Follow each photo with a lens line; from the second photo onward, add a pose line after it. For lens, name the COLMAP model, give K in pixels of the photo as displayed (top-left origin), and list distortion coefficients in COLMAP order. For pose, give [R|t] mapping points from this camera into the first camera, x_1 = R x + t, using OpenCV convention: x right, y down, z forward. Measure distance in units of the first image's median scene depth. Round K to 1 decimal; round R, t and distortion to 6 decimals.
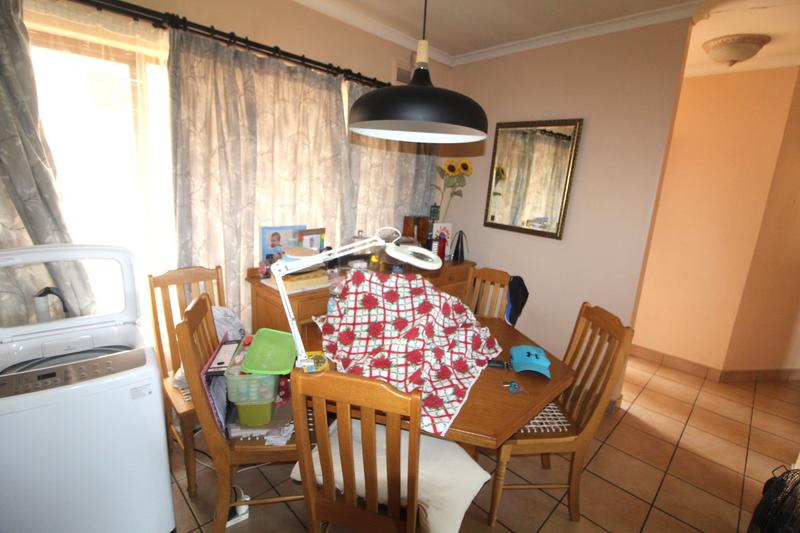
lens RADIAL K [[374.6, 0, 401.3], [0, 374.6, 270.1], [0, 0, 1]] dist [-0.000922, -0.000545]
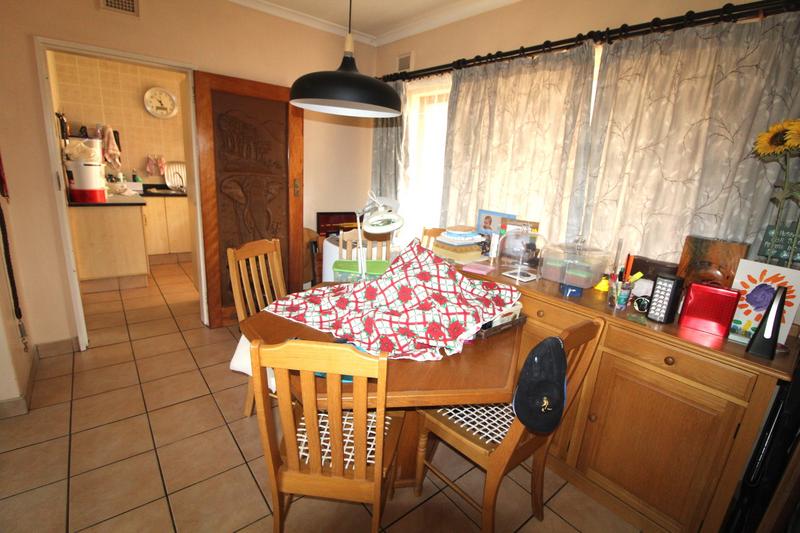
lens RADIAL K [[374.6, 0, 401.3], [0, 374.6, 270.1], [0, 0, 1]] dist [-0.000922, -0.000545]
pose [[-0.093854, 0.203490, -0.974568, 0.941414], [-0.294366, 0.929451, 0.222418, -0.140340], [0.951073, 0.307754, -0.027333, 0.948001]]
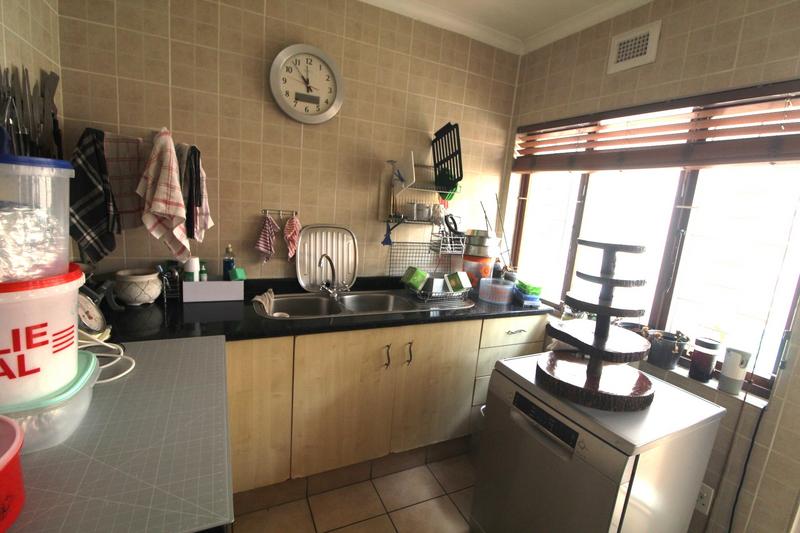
lens RADIAL K [[374.6, 0, 401.3], [0, 374.6, 270.1], [0, 0, 1]] dist [-0.000922, -0.000545]
pose [[-0.320516, 0.091071, -0.942855, 0.523448], [-0.303591, 0.932984, 0.193321, -0.092562], [0.897275, 0.348205, -0.271388, 0.617400]]
